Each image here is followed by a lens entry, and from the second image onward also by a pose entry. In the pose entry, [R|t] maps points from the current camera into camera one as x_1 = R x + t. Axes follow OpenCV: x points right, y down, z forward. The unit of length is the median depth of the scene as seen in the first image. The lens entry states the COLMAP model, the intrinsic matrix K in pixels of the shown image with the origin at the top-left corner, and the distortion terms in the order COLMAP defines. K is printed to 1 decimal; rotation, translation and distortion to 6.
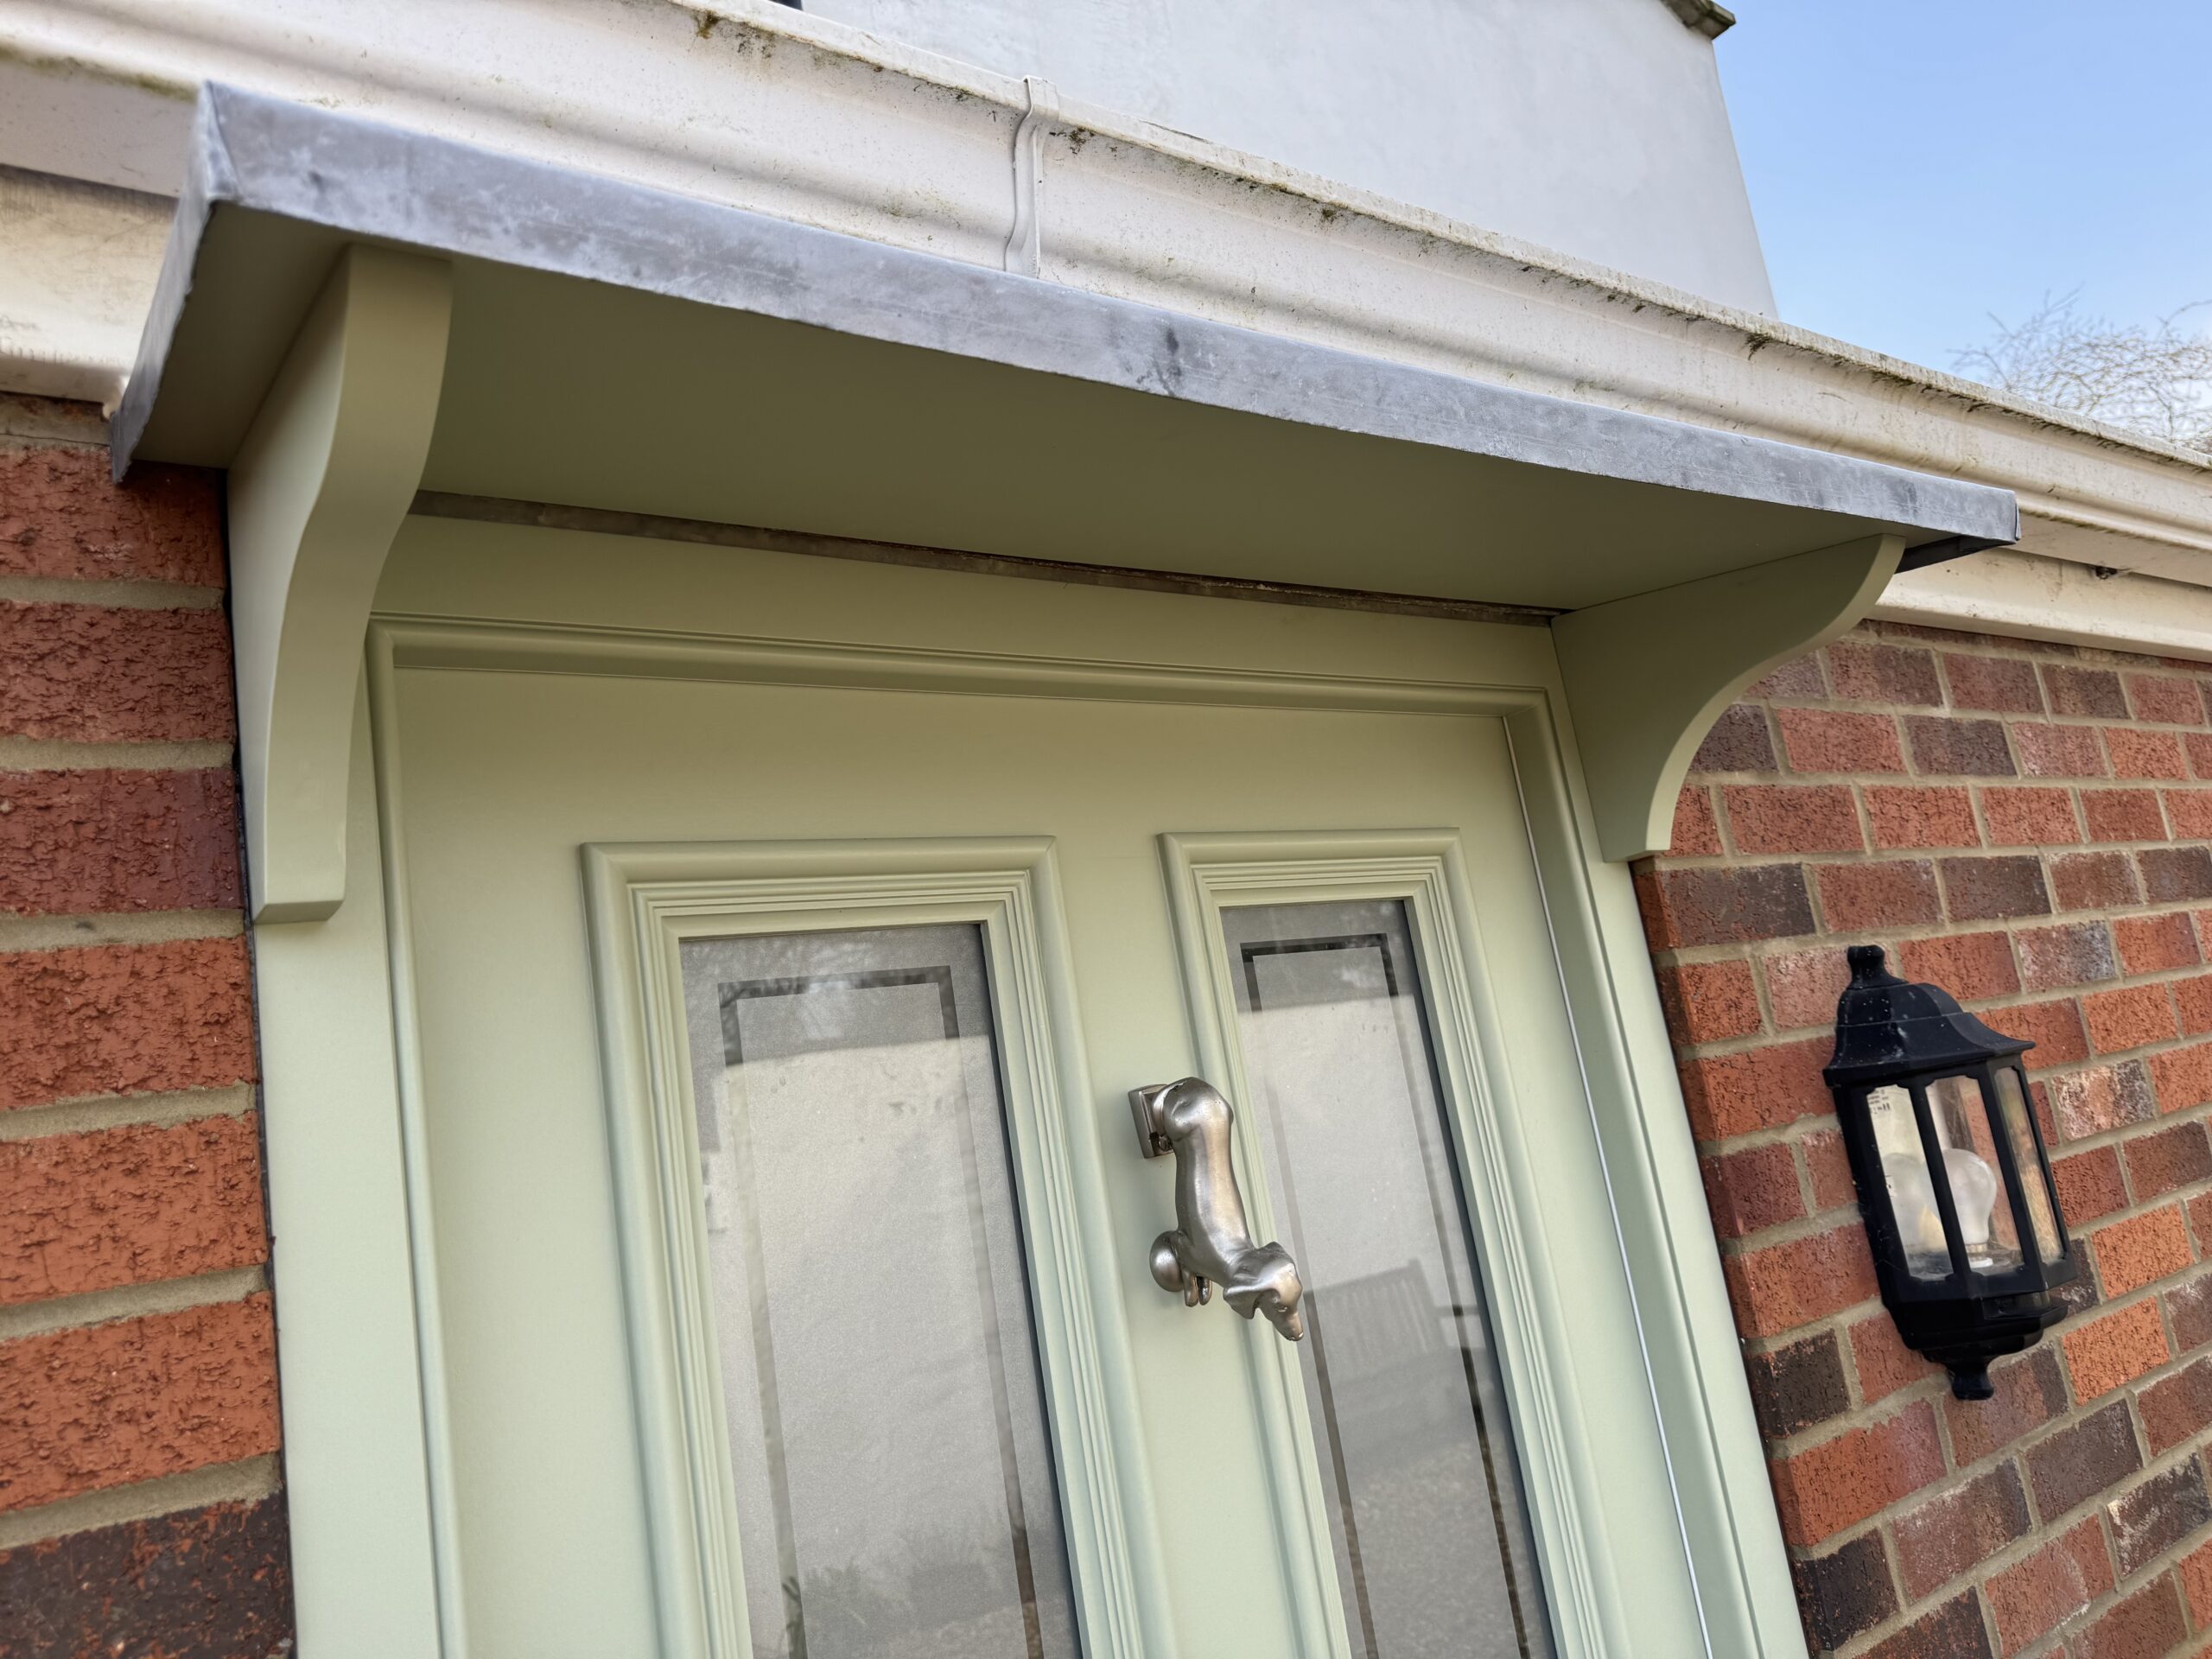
lens RADIAL K [[1576.5, 0, 1110.6], [0, 1576.5, 841.3], [0, 0, 1]] dist [0.002435, 0.003073]
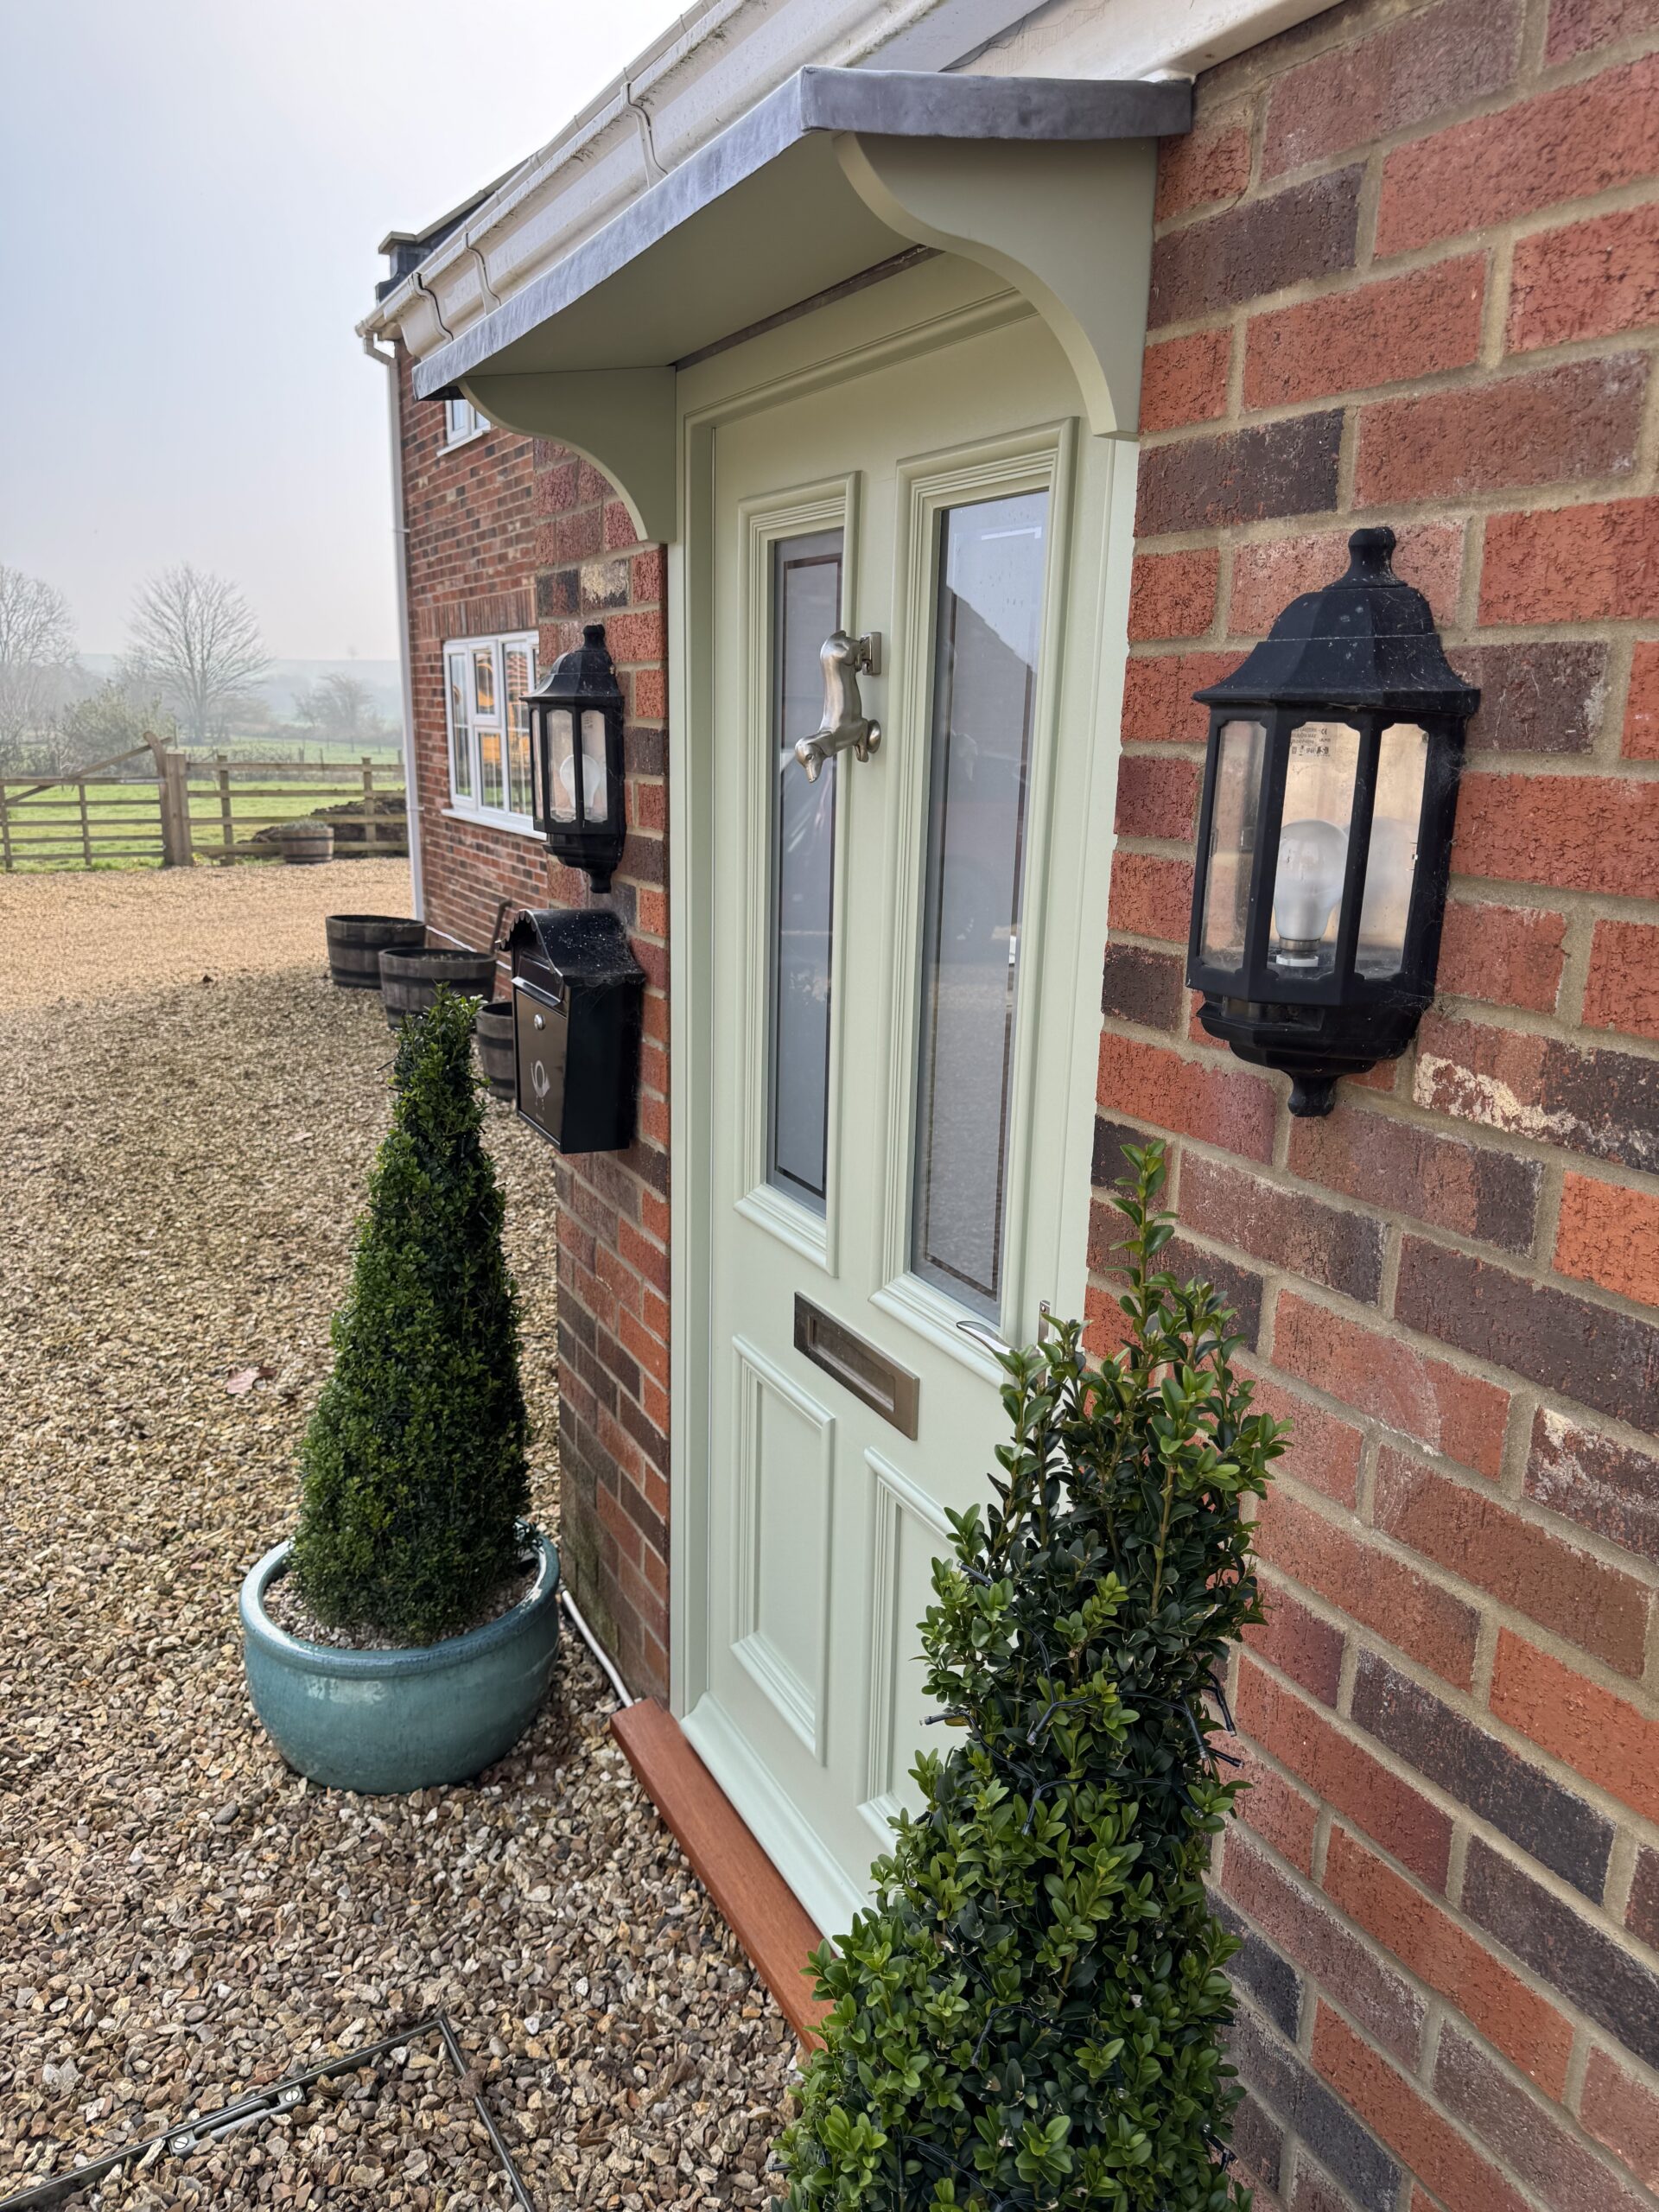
lens RADIAL K [[1613.8, 0, 717.0], [0, 1613.8, 1109.1], [0, 0, 1]] dist [0.045337, -0.079033]
pose [[-0.199112, 0.390806, -0.898680, 1.393141], [0.214367, 0.912202, 0.349191, -0.015373], [0.956243, -0.123119, -0.265407, 0.940570]]
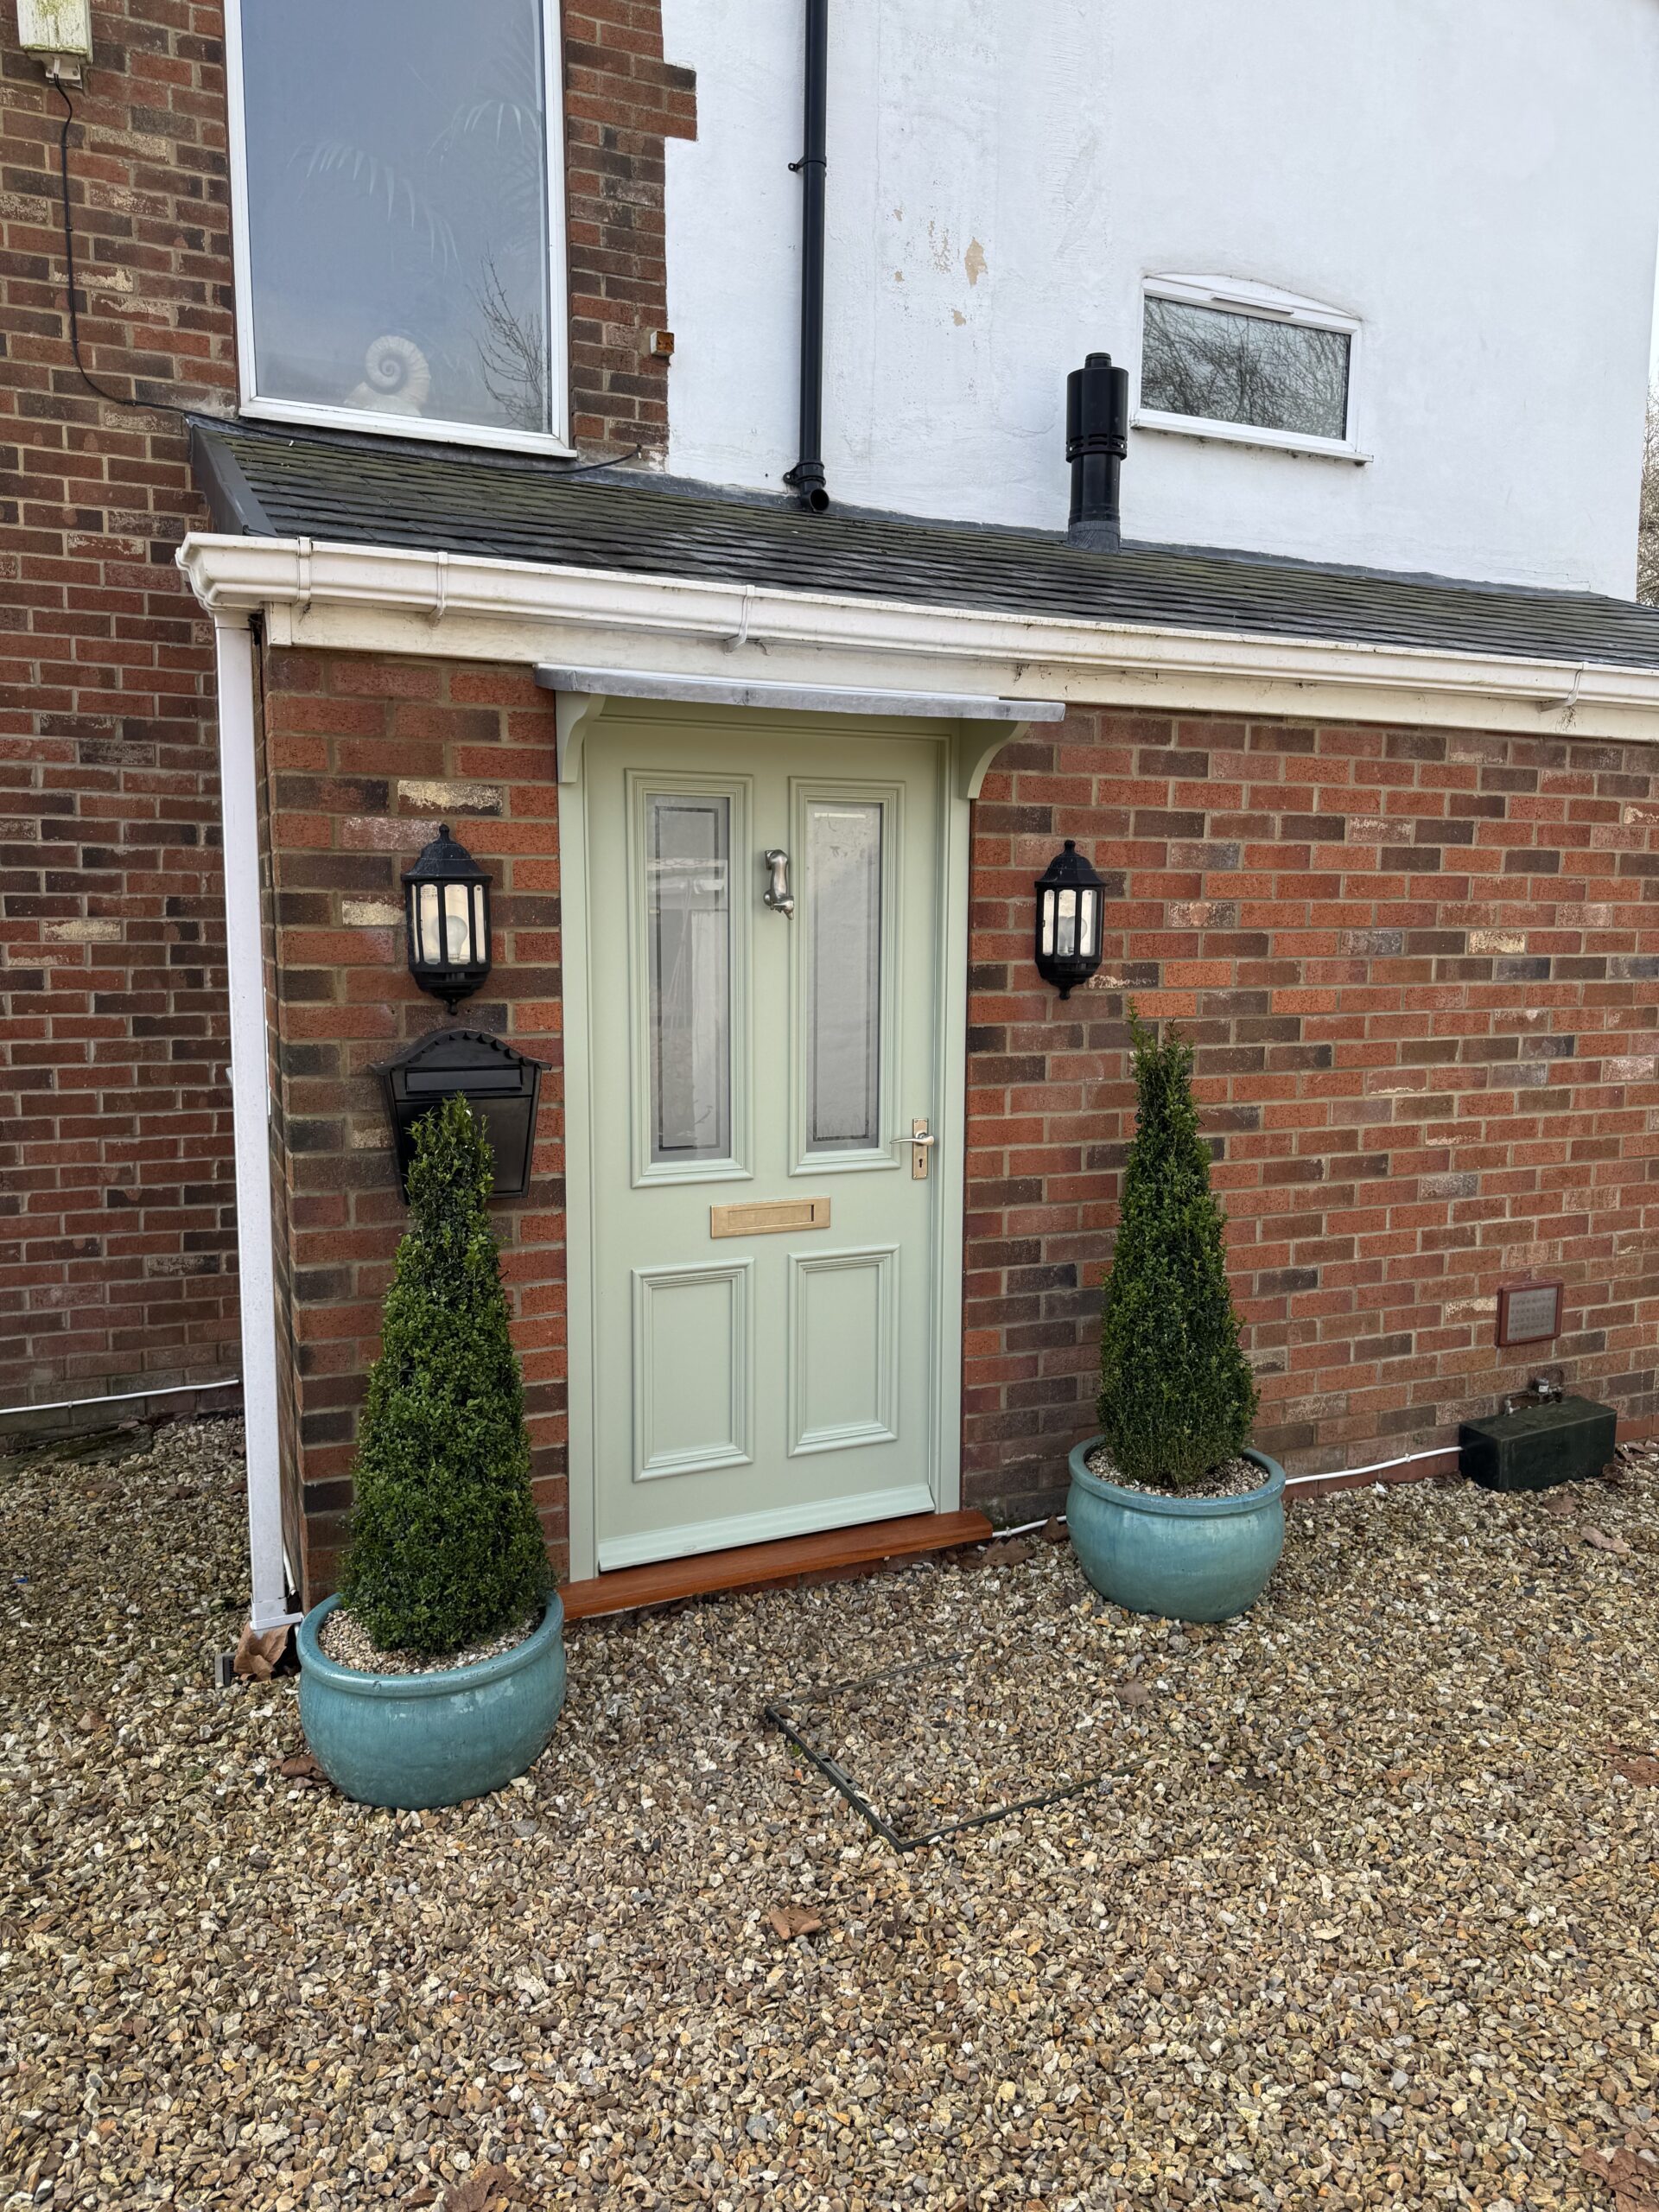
lens RADIAL K [[1559.8, 0, 826.9], [0, 1559.8, 1116.4], [0, 0, 1]] dist [0.022719, -0.061693]
pose [[0.967735, 0.184424, -0.171690, 0.664965], [-0.117251, 0.932718, 0.341011, -0.385451], [0.223029, -0.309878, 0.924248, -1.868246]]
